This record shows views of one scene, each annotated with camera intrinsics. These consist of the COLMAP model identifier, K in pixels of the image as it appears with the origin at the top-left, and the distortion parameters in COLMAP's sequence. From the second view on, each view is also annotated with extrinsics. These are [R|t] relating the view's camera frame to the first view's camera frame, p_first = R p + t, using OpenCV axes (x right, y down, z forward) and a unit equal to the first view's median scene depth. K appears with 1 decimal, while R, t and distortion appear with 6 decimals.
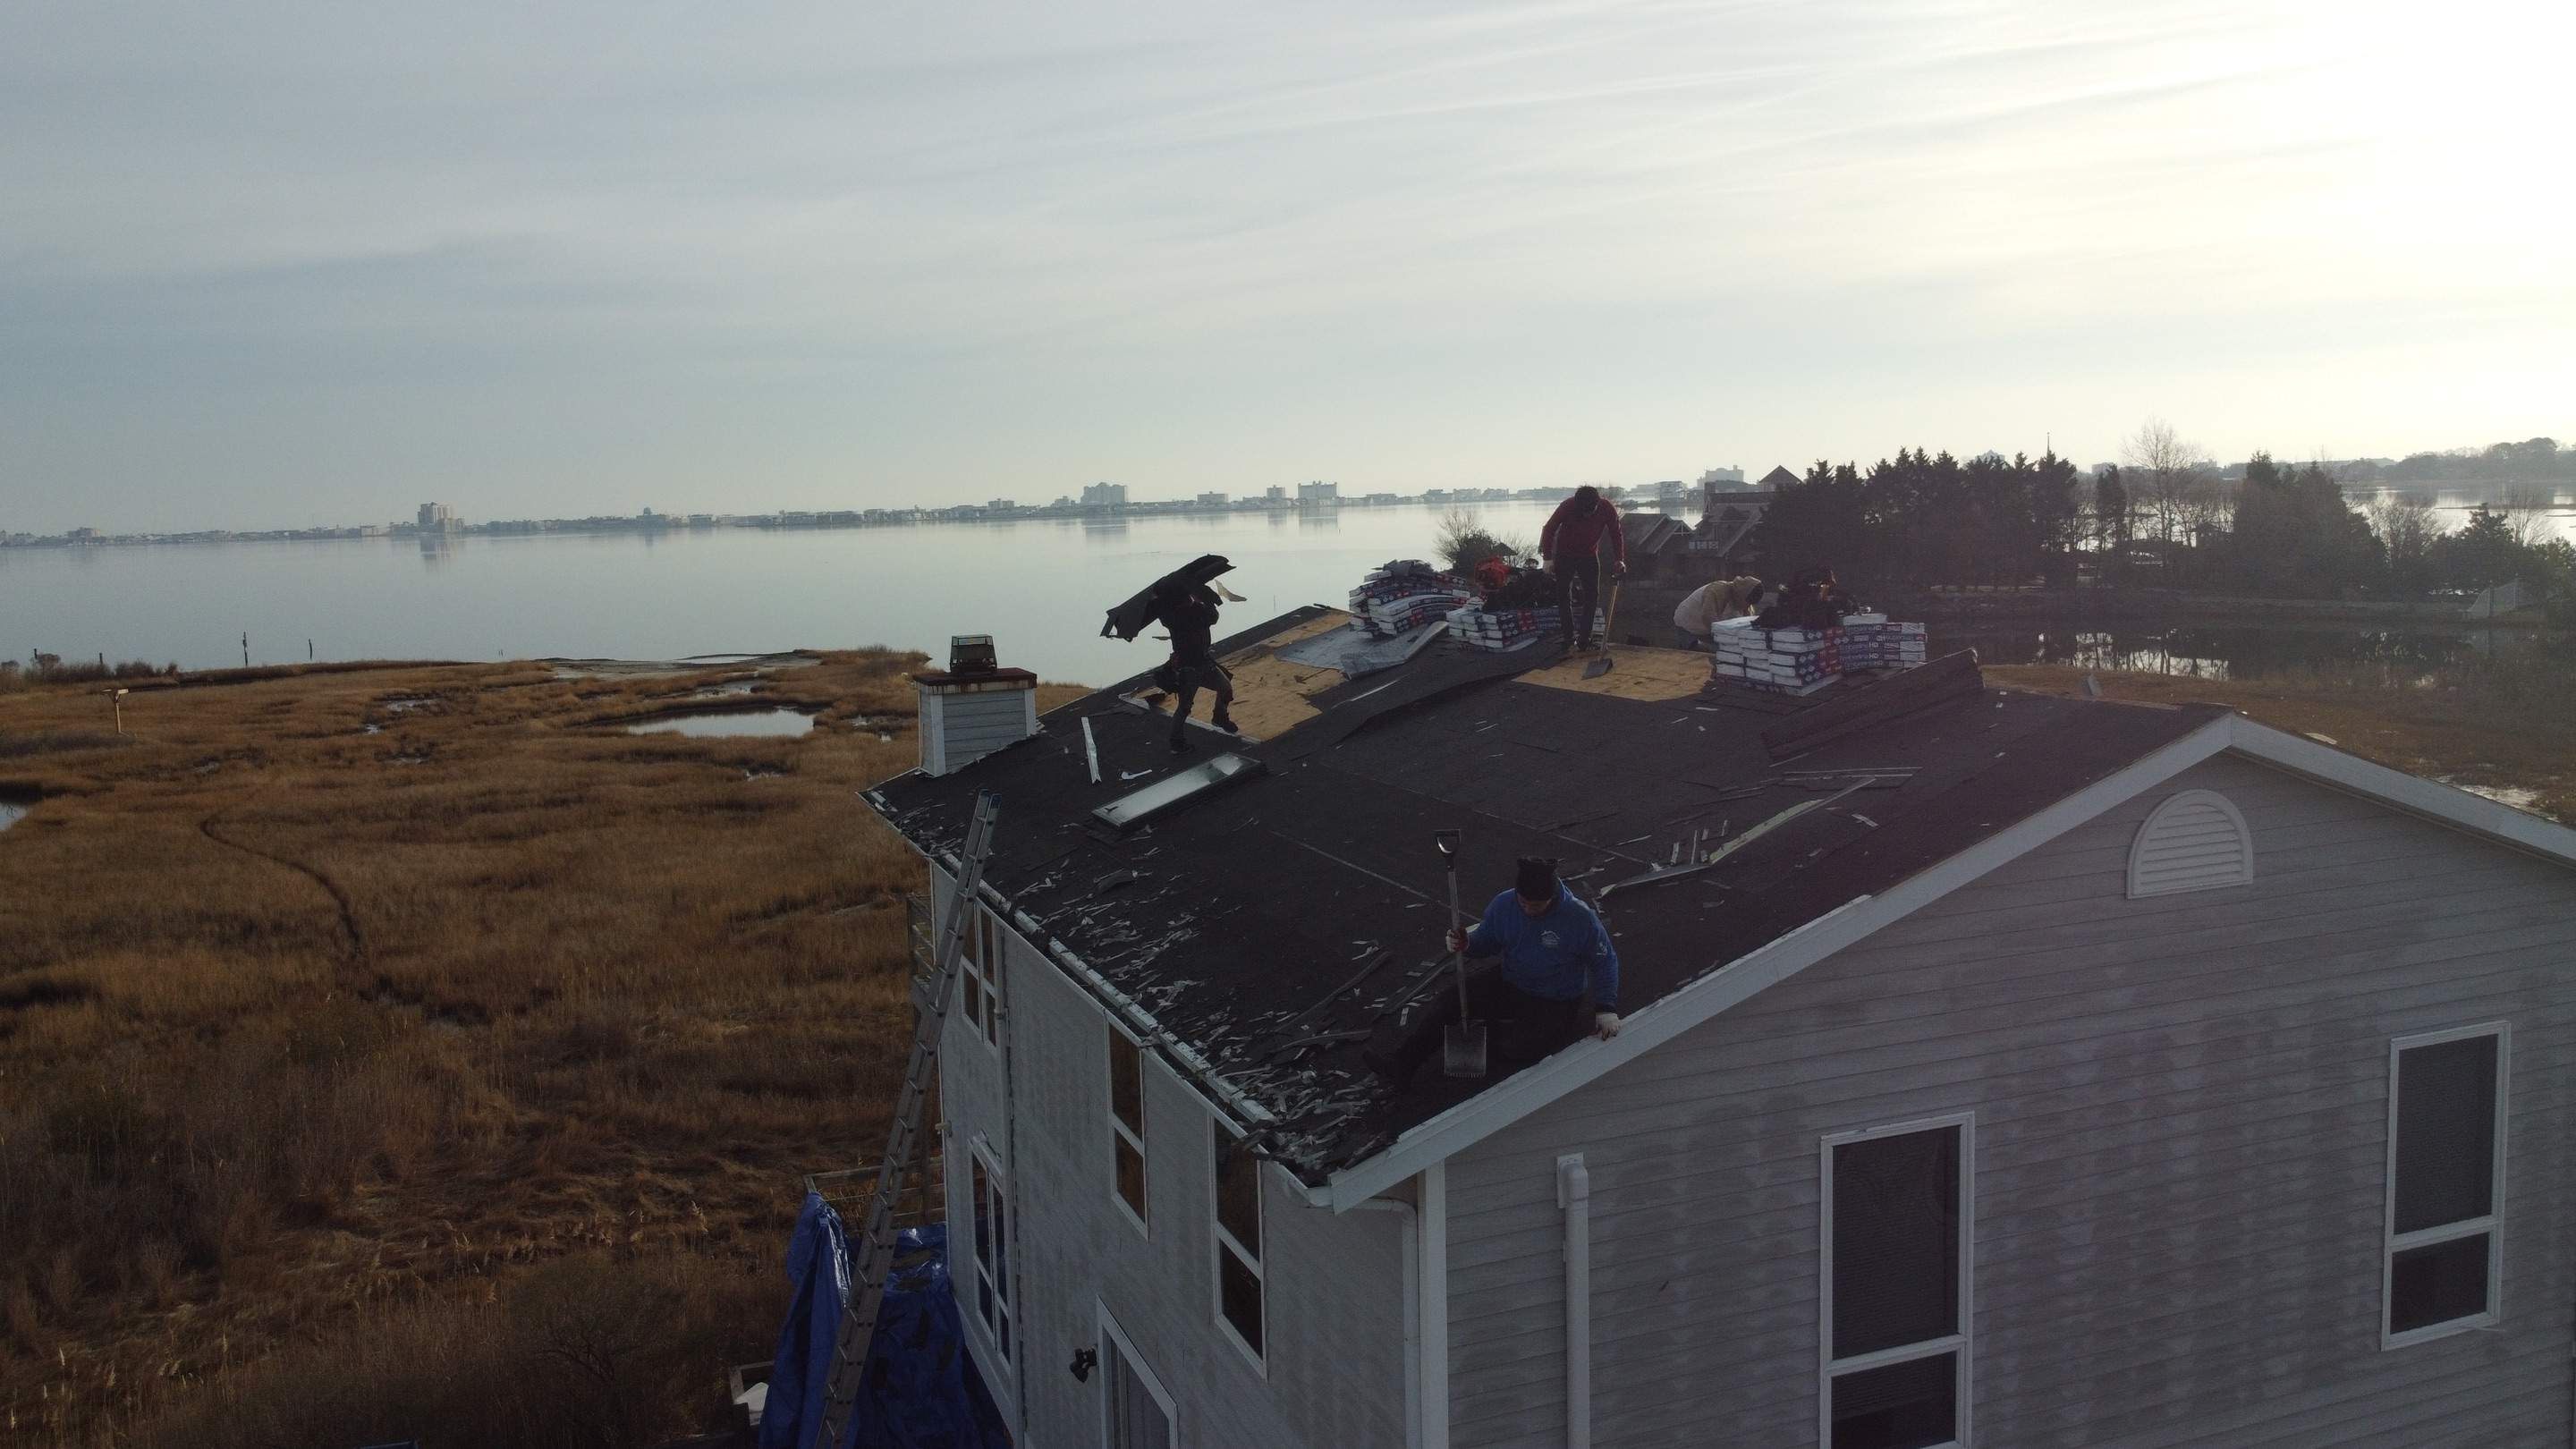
lens RADIAL K [[1950.6, 0, 1290.7], [0, 1950.6, 729.2], [0, 0, 1]] dist [0.003111, 0.002749]
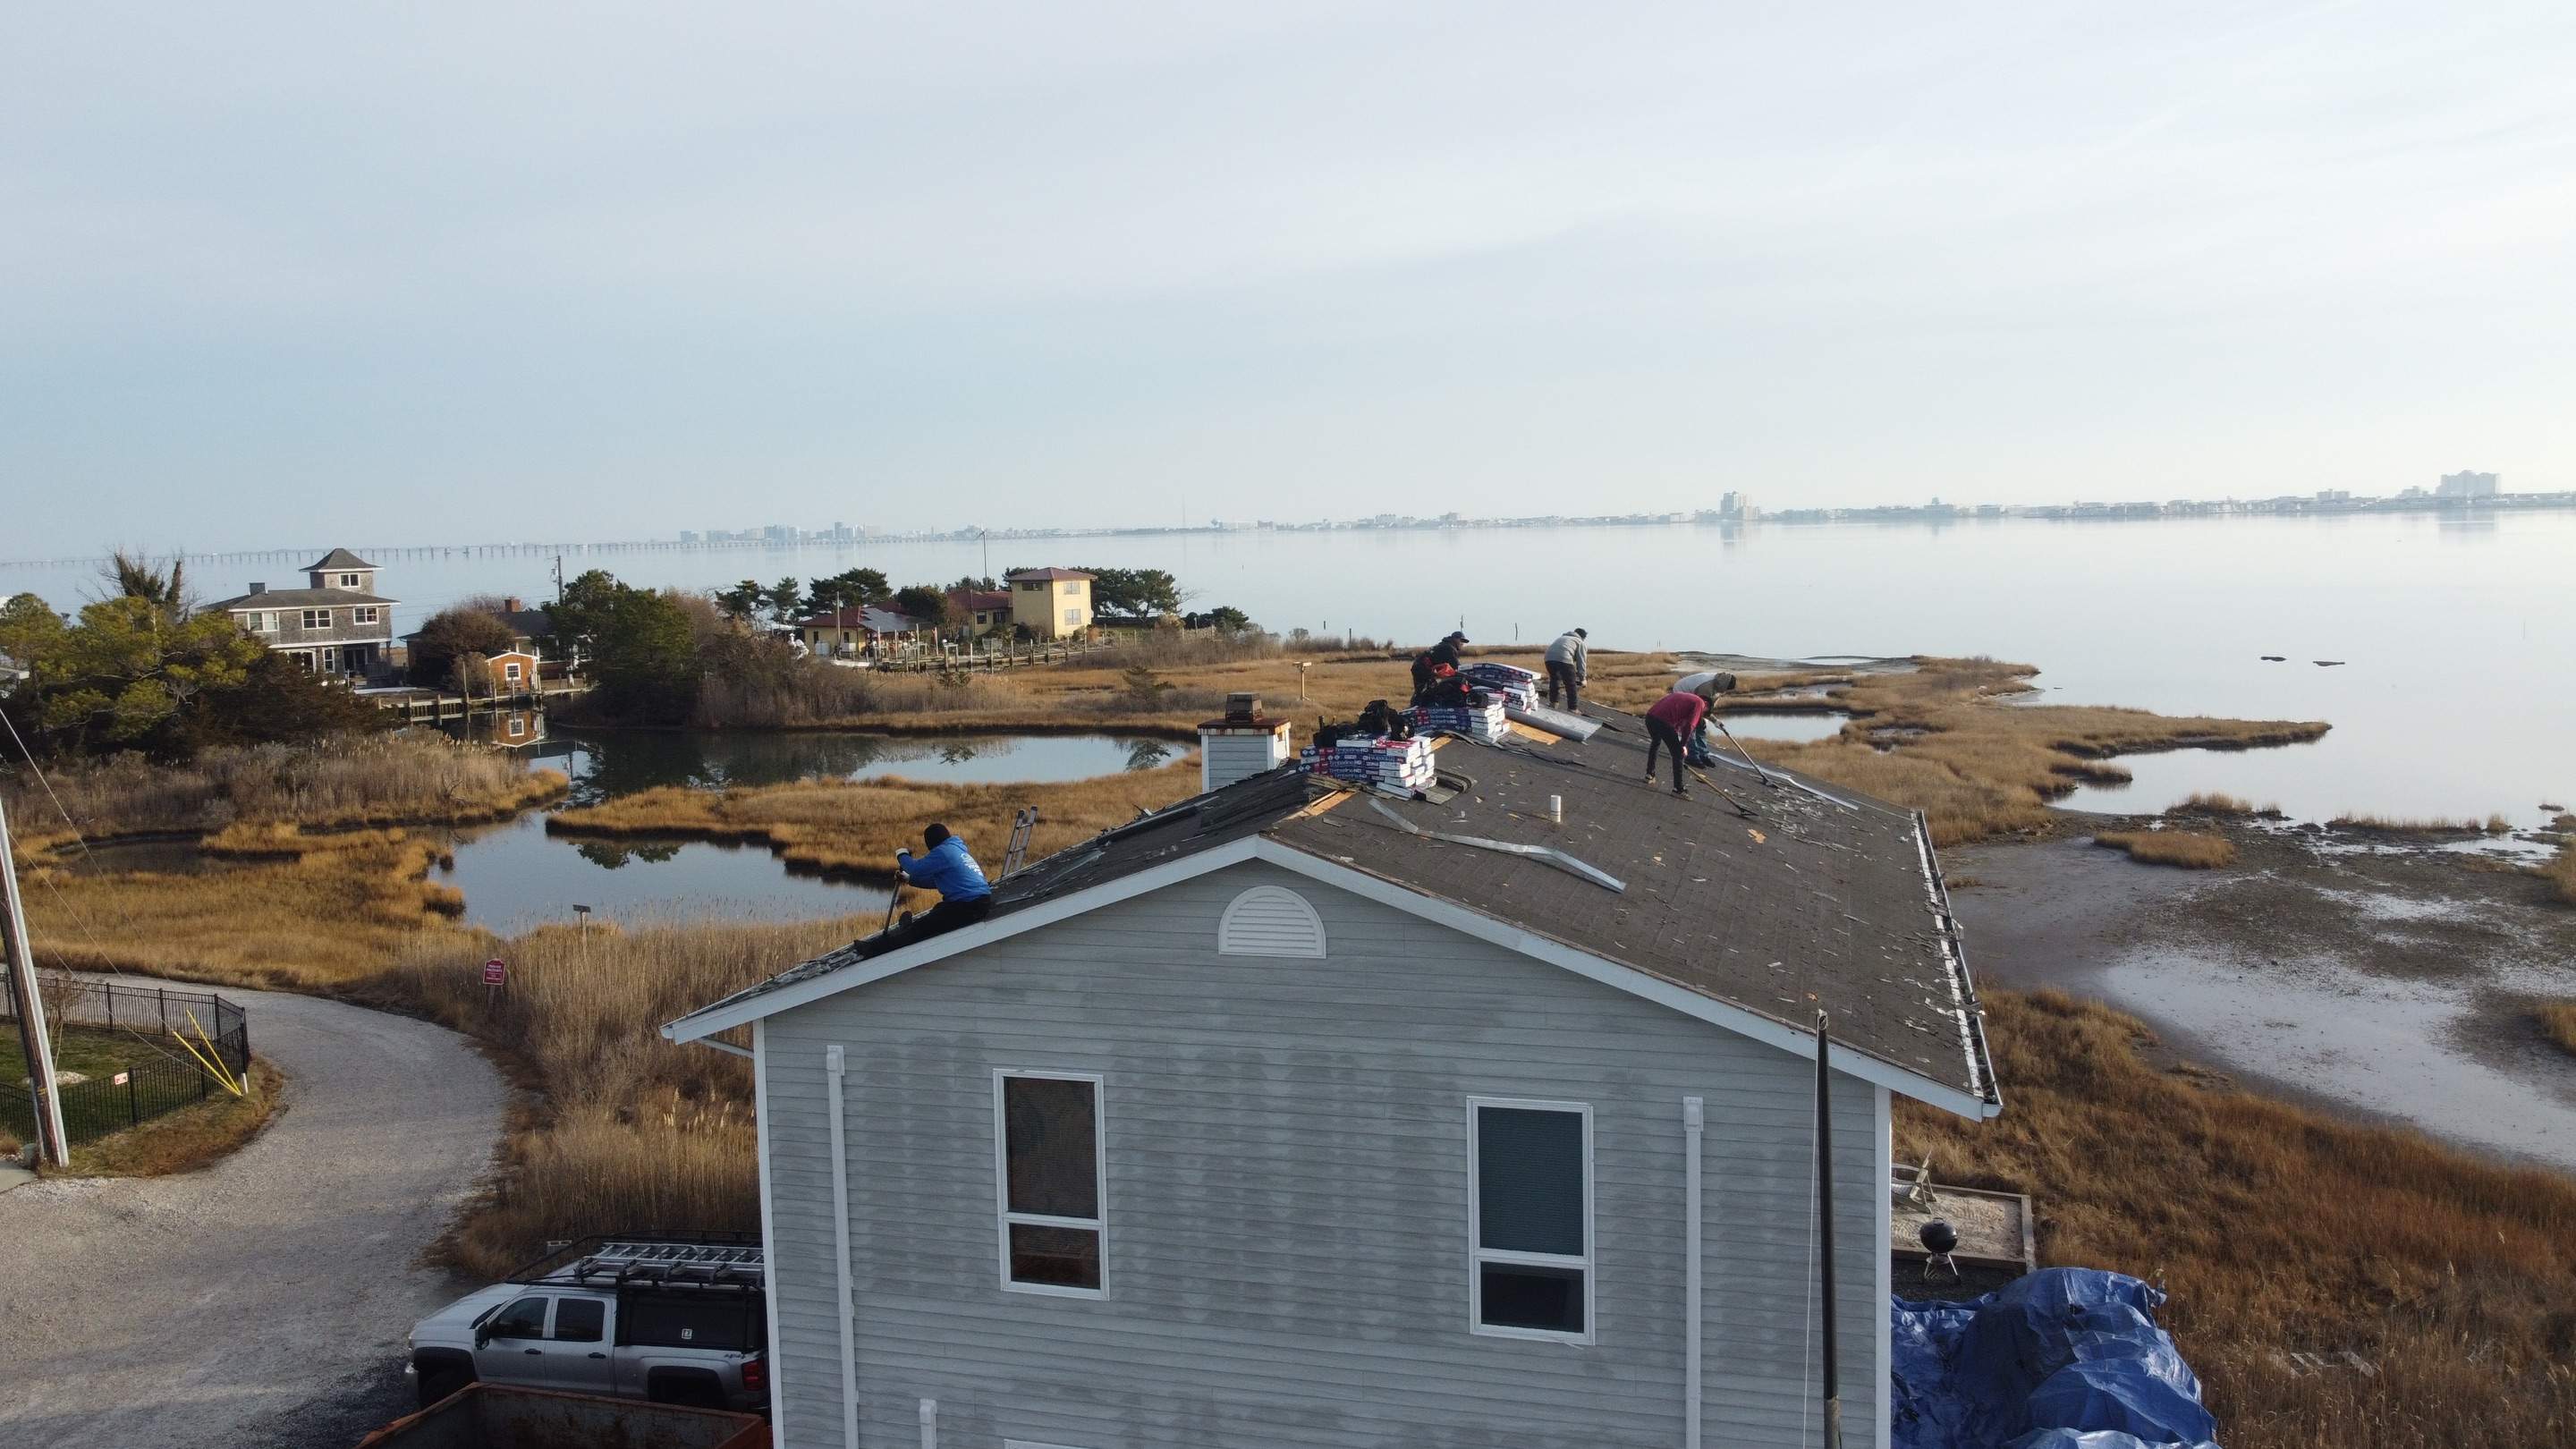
lens RADIAL K [[1950.6, 0, 1279.2], [0, 1950.6, 718.8], [0, 0, 1]] dist [0.003111, 0.002749]
pose [[0.802986, 0.071312, -0.591716, 1.255684], [-0.071402, 0.997176, 0.023281, -0.120220], [0.591705, 0.023556, 0.805810, -0.148905]]
